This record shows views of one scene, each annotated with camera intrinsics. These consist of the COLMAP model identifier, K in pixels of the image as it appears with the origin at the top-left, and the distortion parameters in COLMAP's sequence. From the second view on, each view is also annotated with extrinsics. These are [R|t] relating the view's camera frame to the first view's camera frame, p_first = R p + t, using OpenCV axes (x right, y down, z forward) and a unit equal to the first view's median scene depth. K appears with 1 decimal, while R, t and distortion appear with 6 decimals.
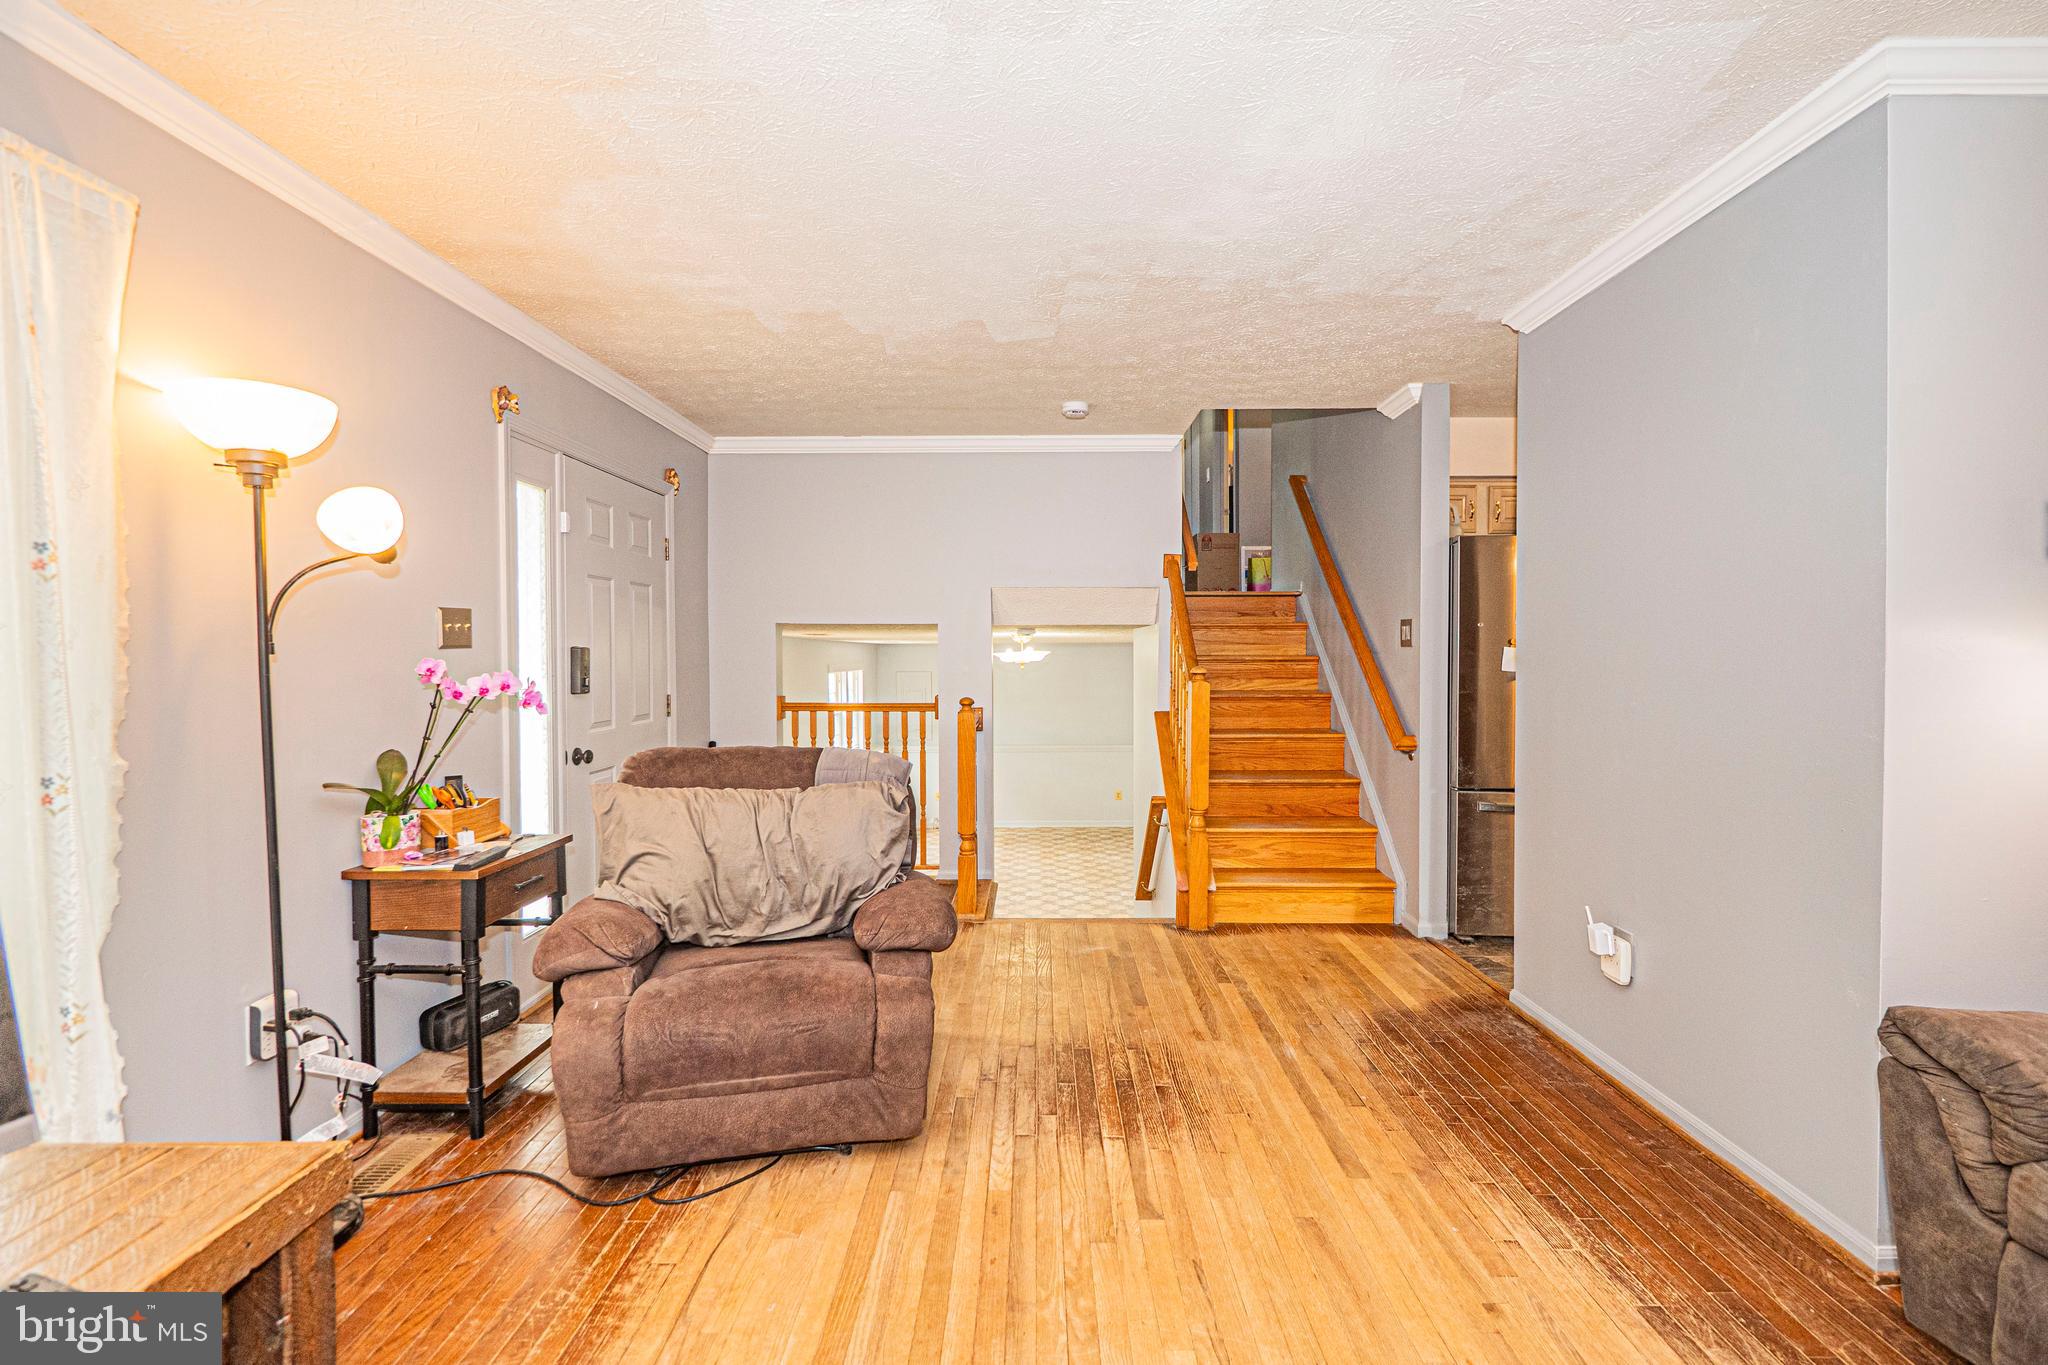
lens RADIAL K [[869.0, 0, 1024.7], [0, 869.0, 670.3], [0, 0, 1]] dist [-0.006485, 0.000502]
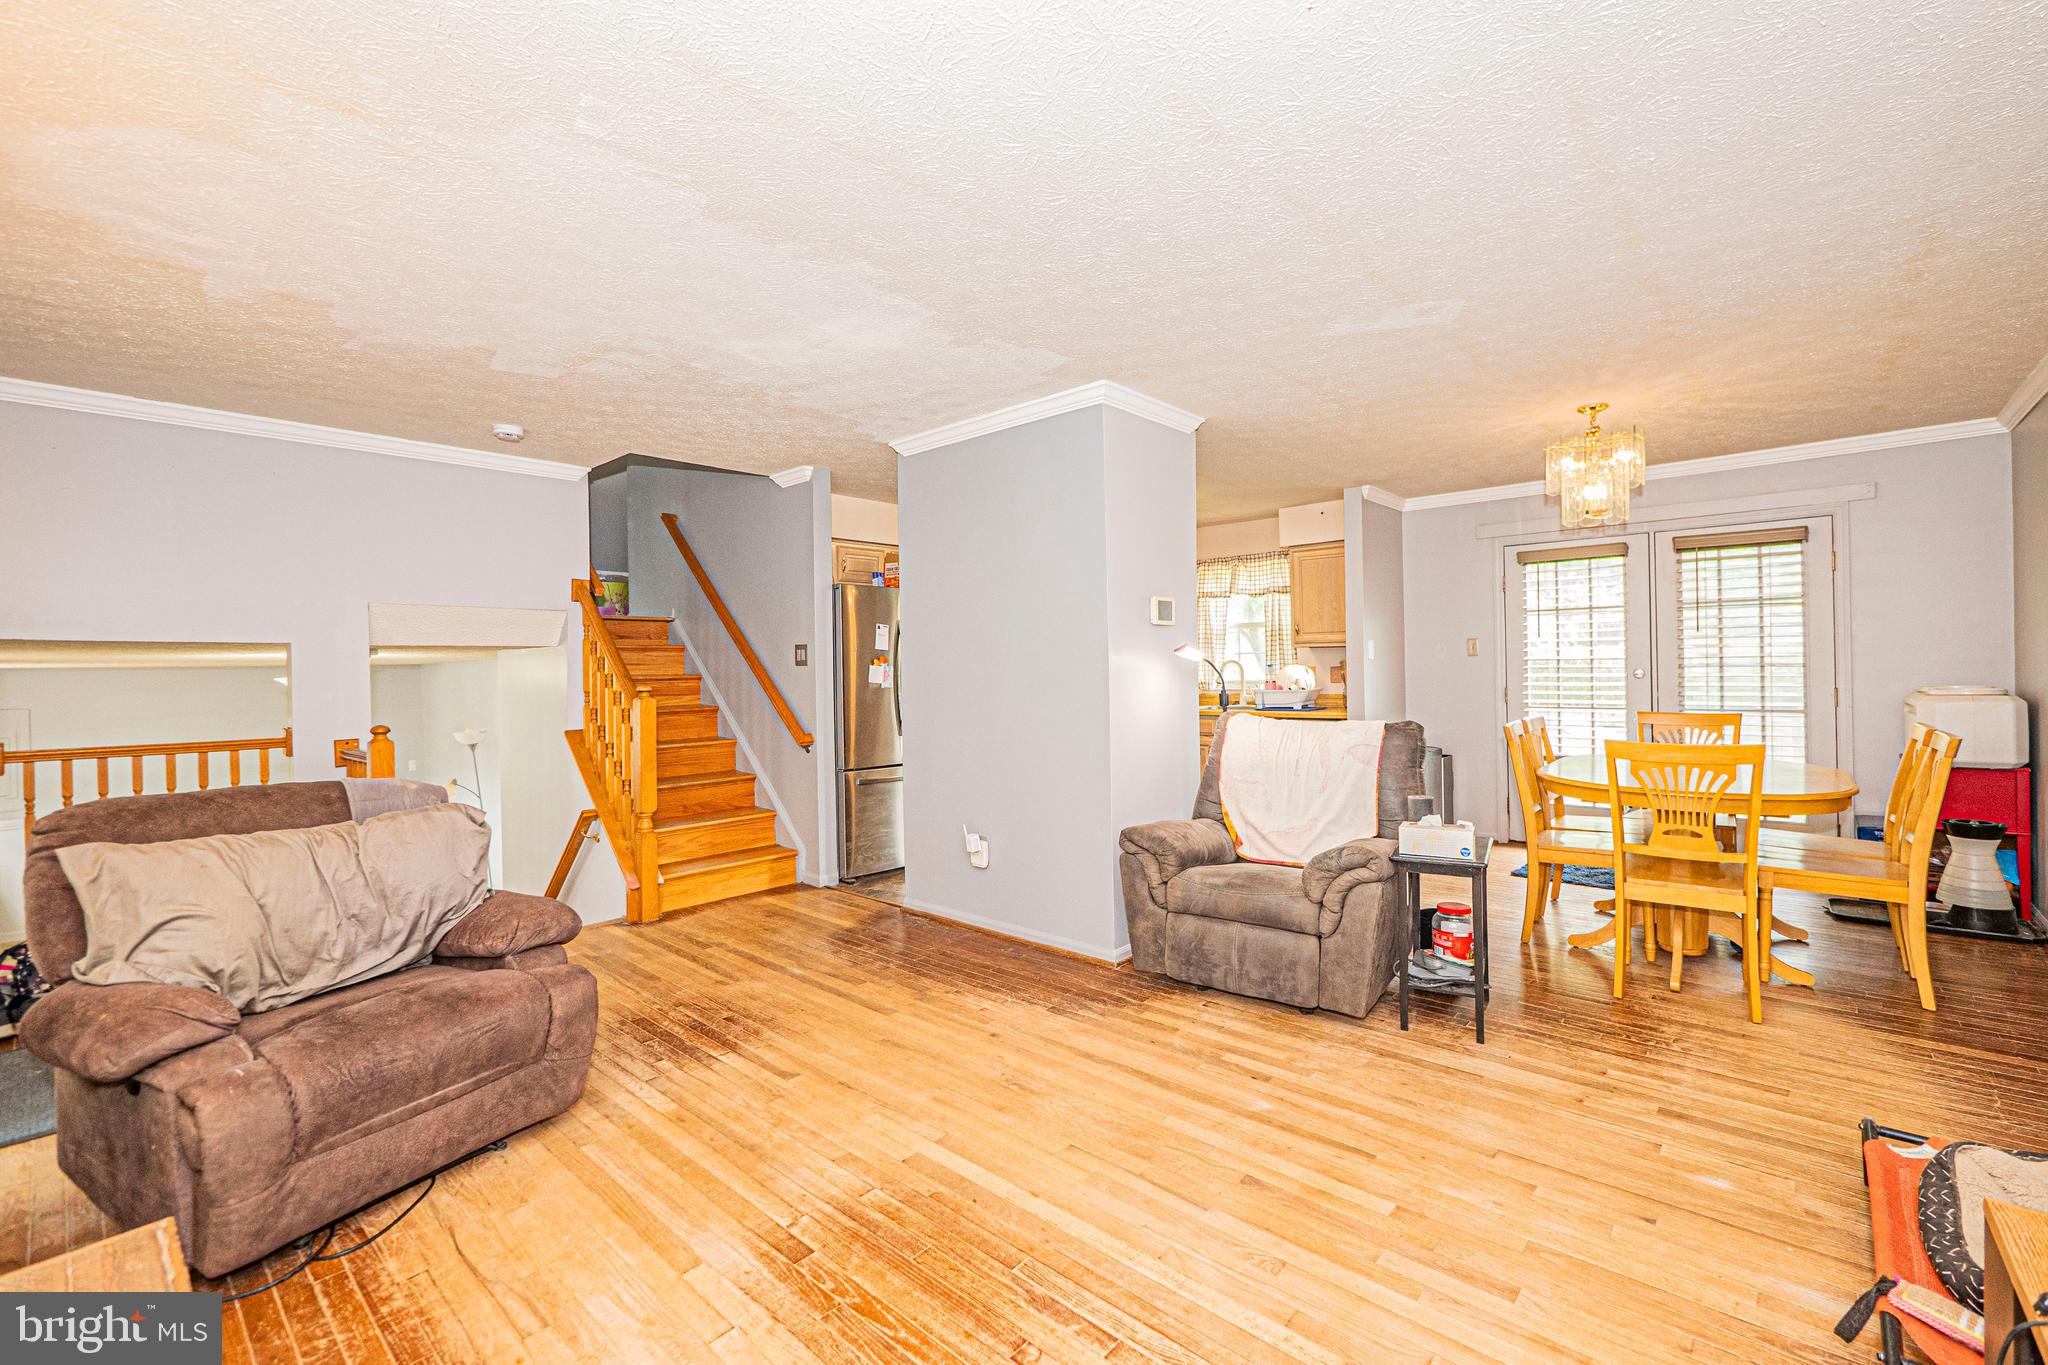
lens RADIAL K [[869.0, 0, 1024.7], [0, 869.0, 670.3], [0, 0, 1]] dist [-0.006485, 0.000502]
pose [[0.657958, -0.010768, 0.752978, -0.505142], [0.028536, 0.999536, -0.010642, 0.004413], [-0.752514, 0.028489, 0.657960, -0.164637]]
